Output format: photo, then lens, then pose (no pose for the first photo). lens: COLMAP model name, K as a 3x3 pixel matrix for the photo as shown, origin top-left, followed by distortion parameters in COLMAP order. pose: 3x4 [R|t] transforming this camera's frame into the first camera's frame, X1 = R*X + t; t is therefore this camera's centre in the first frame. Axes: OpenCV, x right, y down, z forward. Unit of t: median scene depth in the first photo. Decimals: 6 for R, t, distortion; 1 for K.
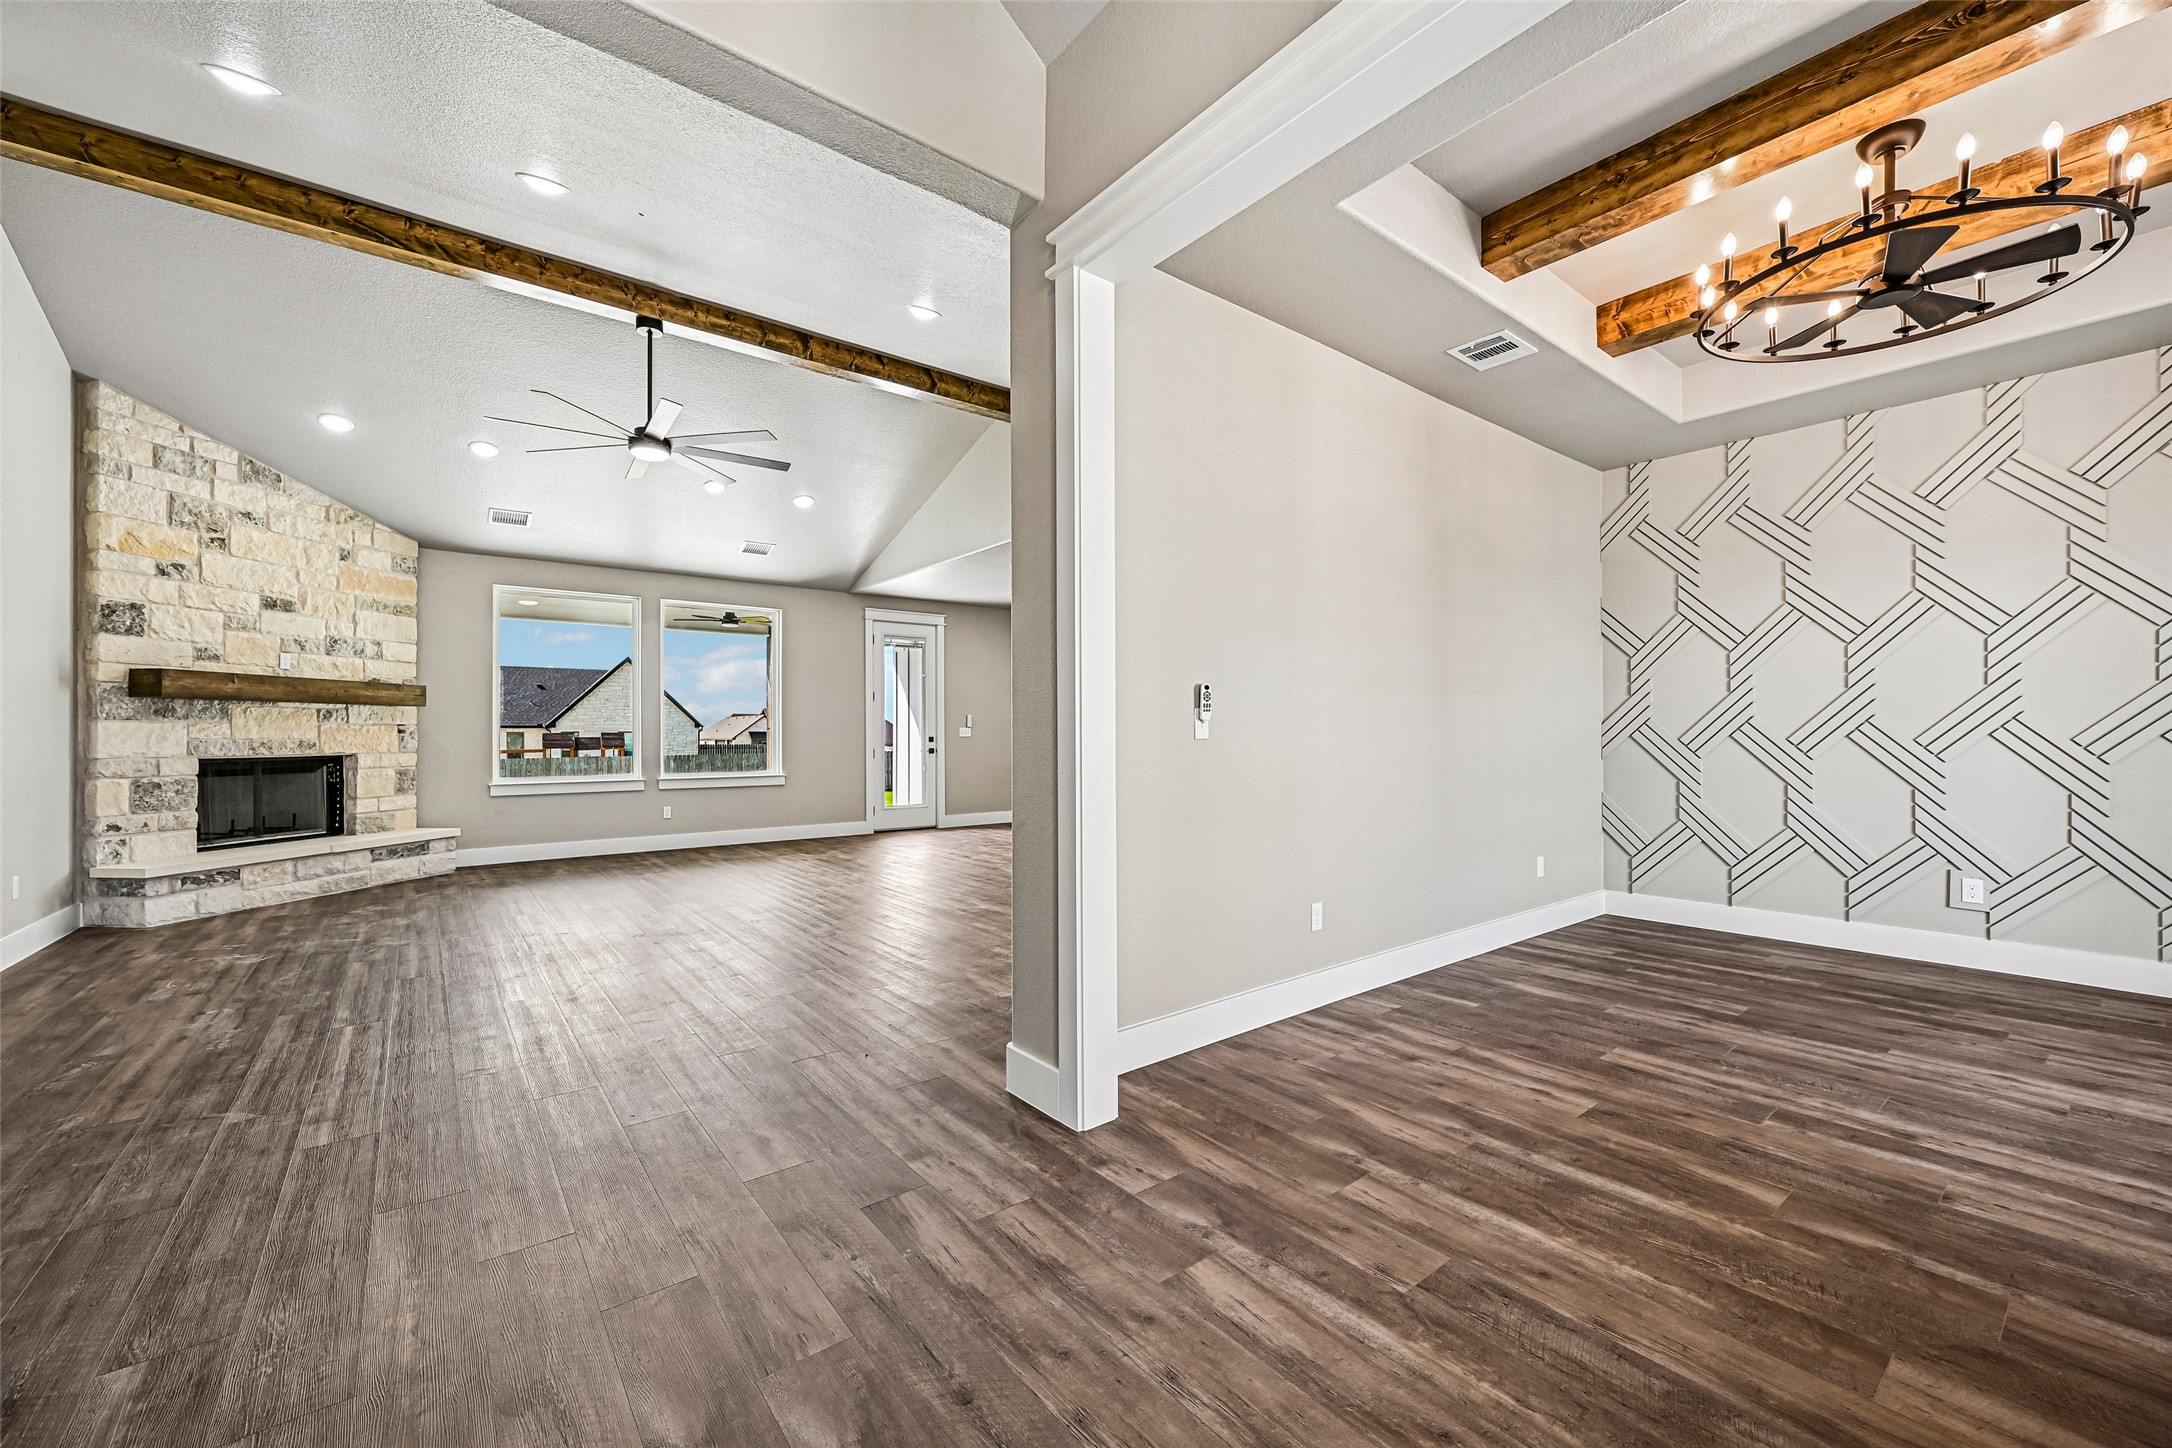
lens RADIAL K [[850.4, 0, 1084.4], [0, 850.4, 732.8], [0, 0, 1]] dist [-0.001315, 0.000488]
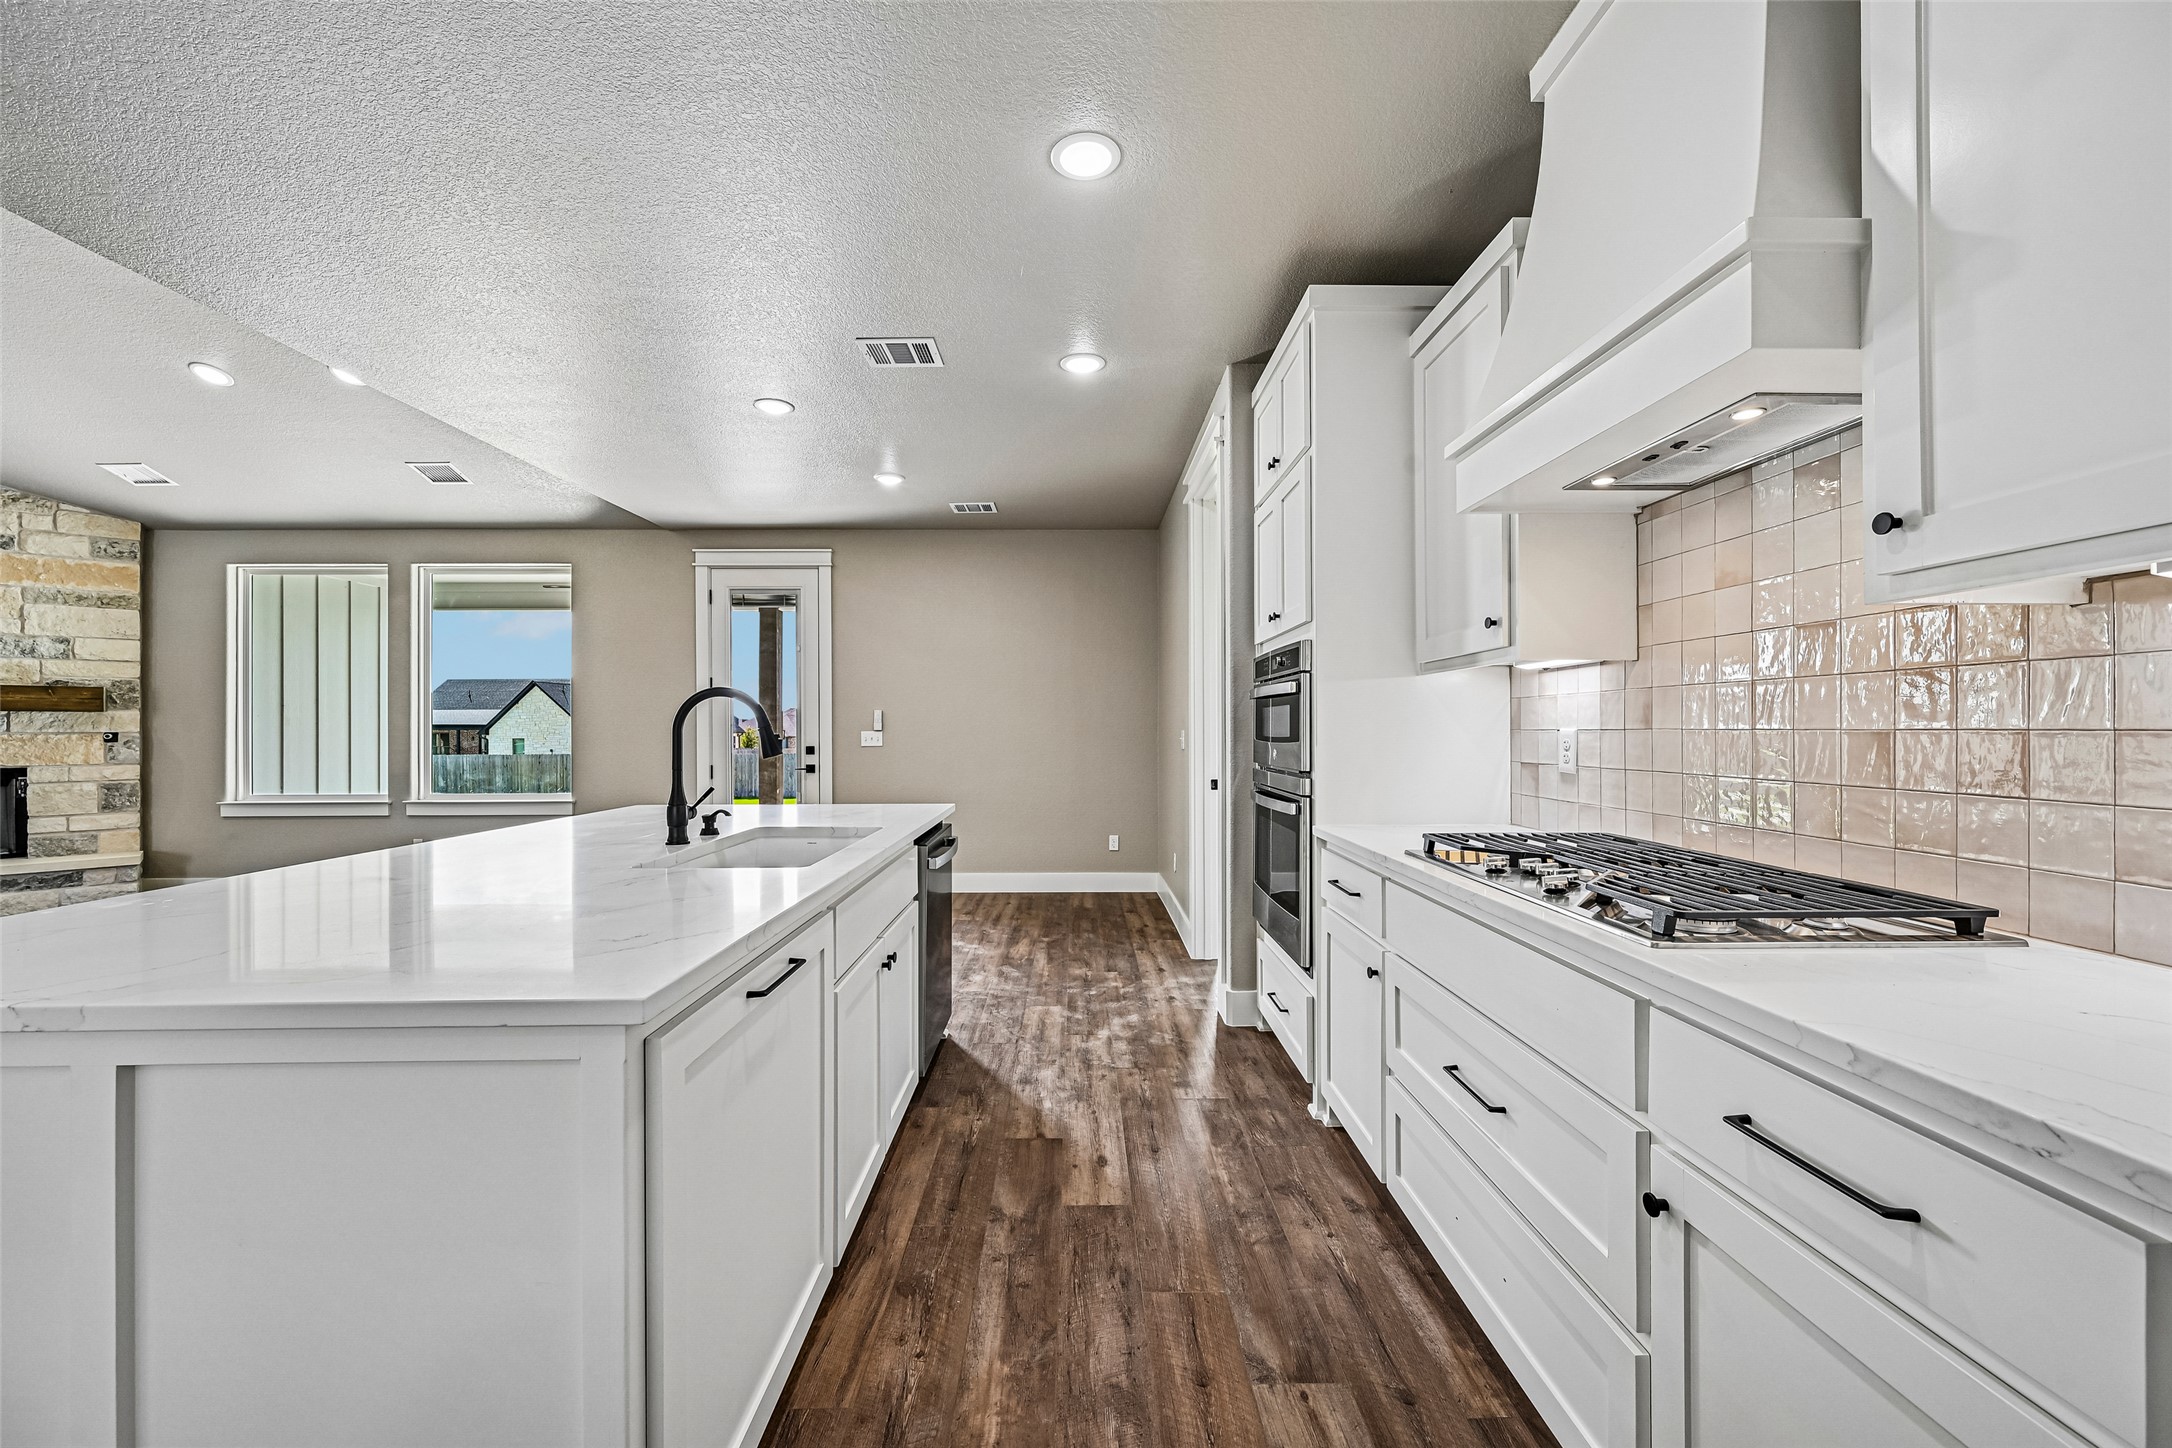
lens RADIAL K [[845.4, 0, 1085.0], [0, 845.4, 725.6], [0, 0, 1]] dist [-0.000970, 0.000289]
pose [[0.794332, -0.001491, -0.607481, 0.548884], [0.002283, 0.999997, 0.000532, -0.015630], [0.607479, -0.001809, 0.794334, 0.966469]]
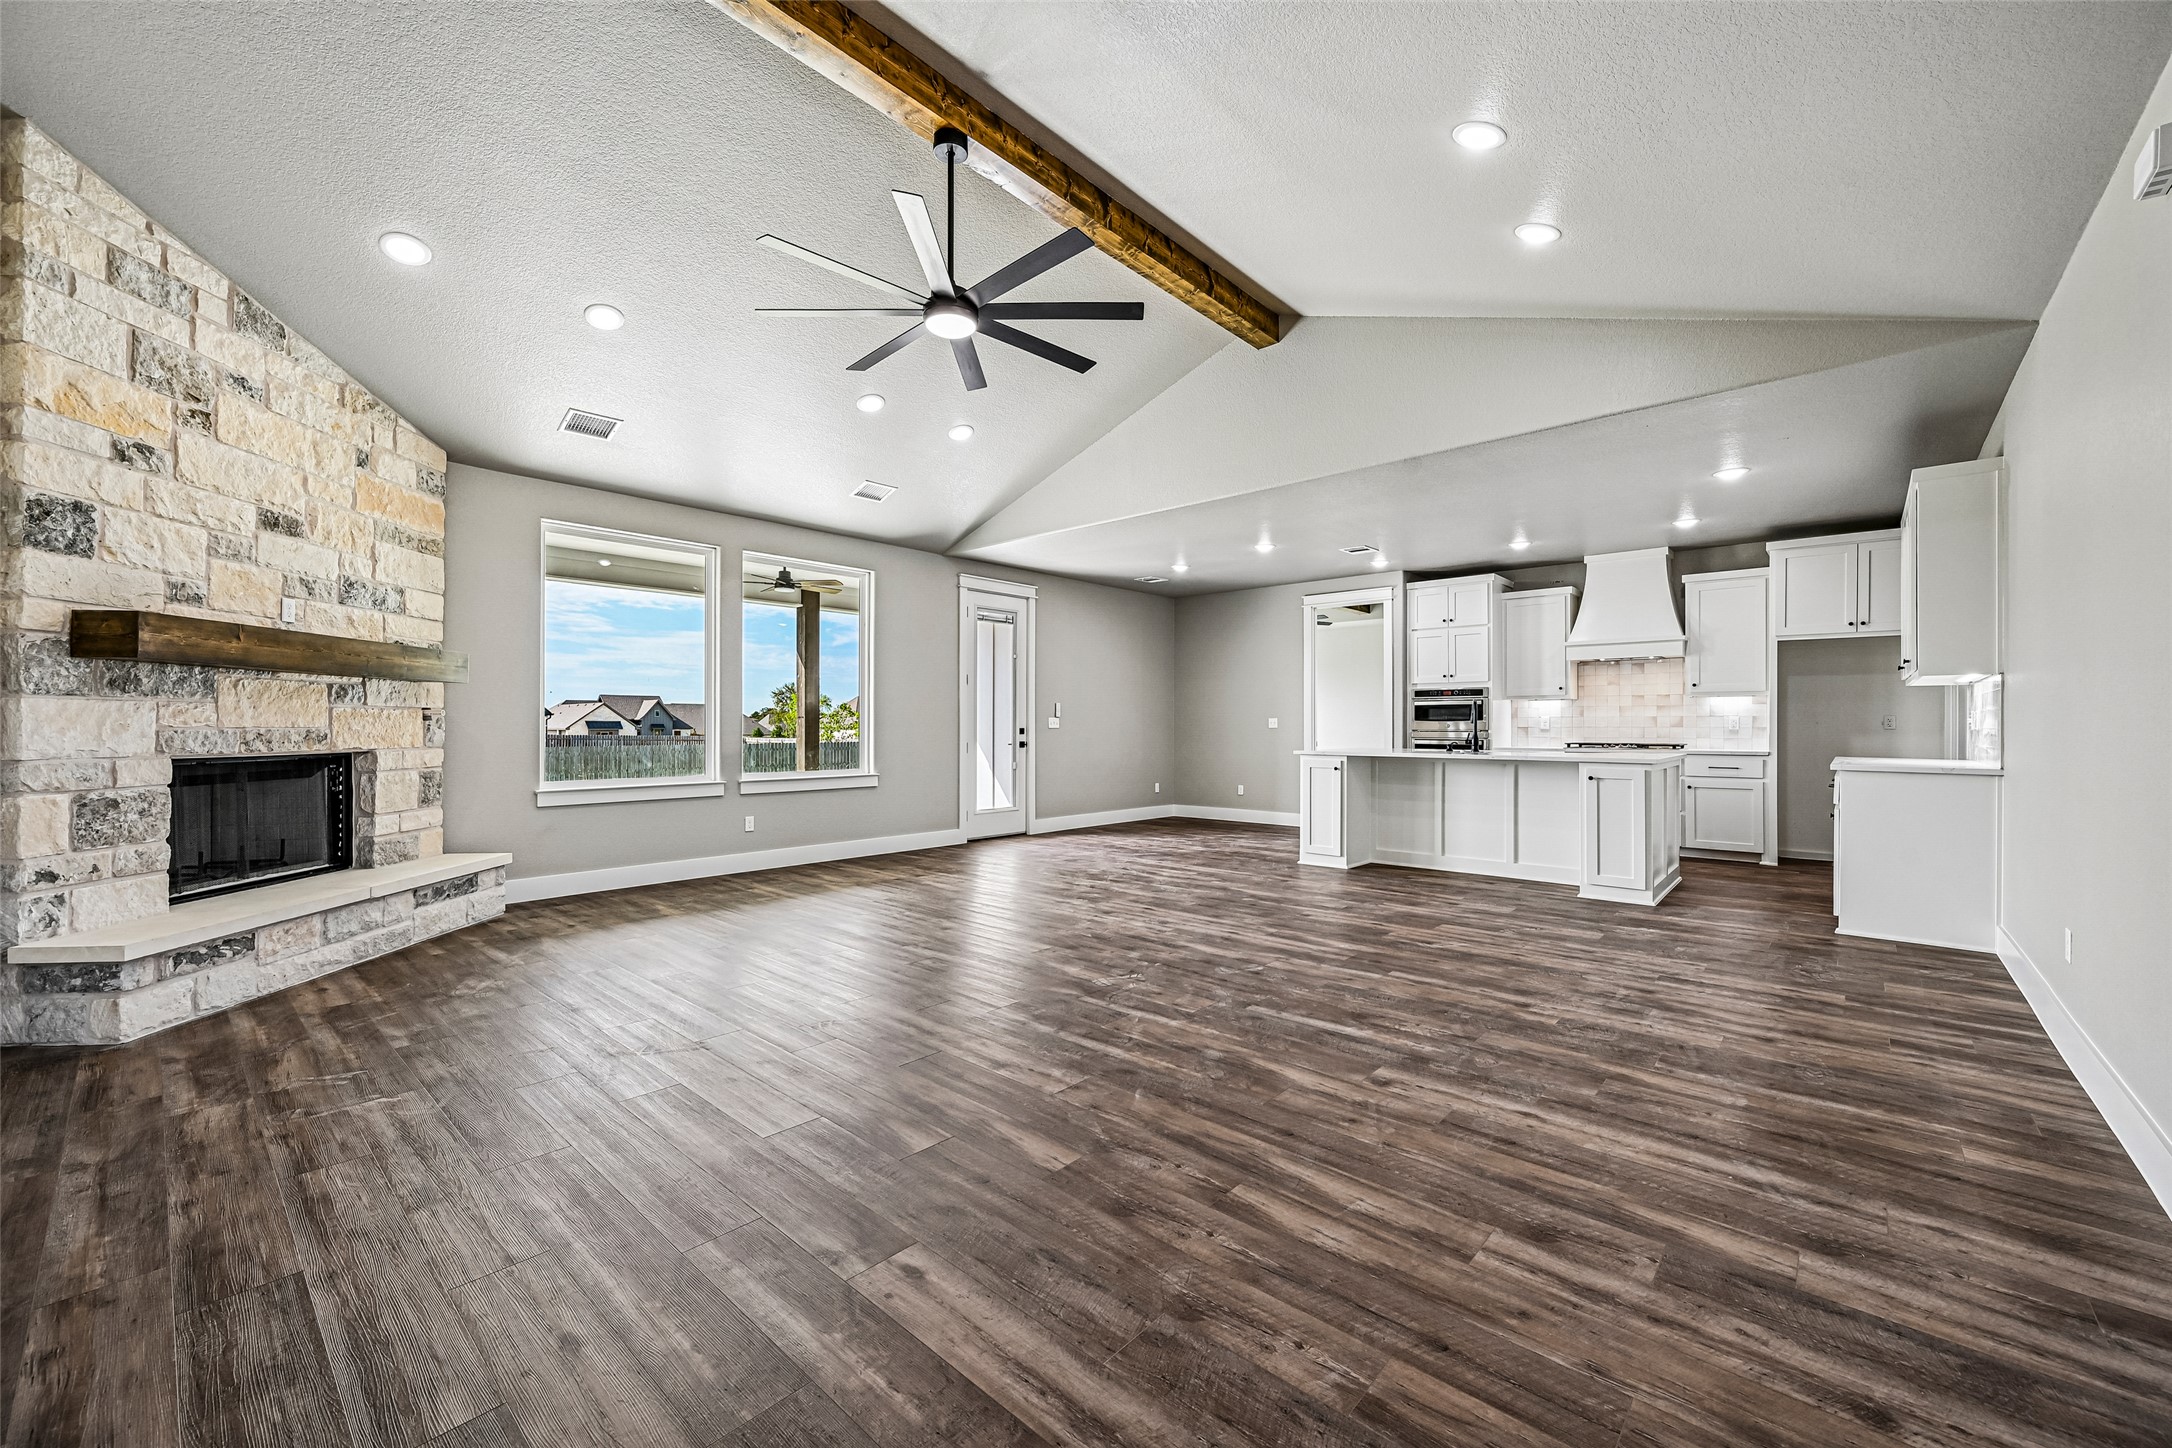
lens RADIAL K [[851.3, 0, 1083.8], [0, 851.3, 725.0], [0, 0, 1]] dist [-0.001888, 0.000847]
pose [[0.985359, 0.004681, 0.170426, -0.406514], [-0.004808, 0.999988, 0.000333, 0.001688], [-0.170422, -0.001147, 0.985370, 0.222745]]
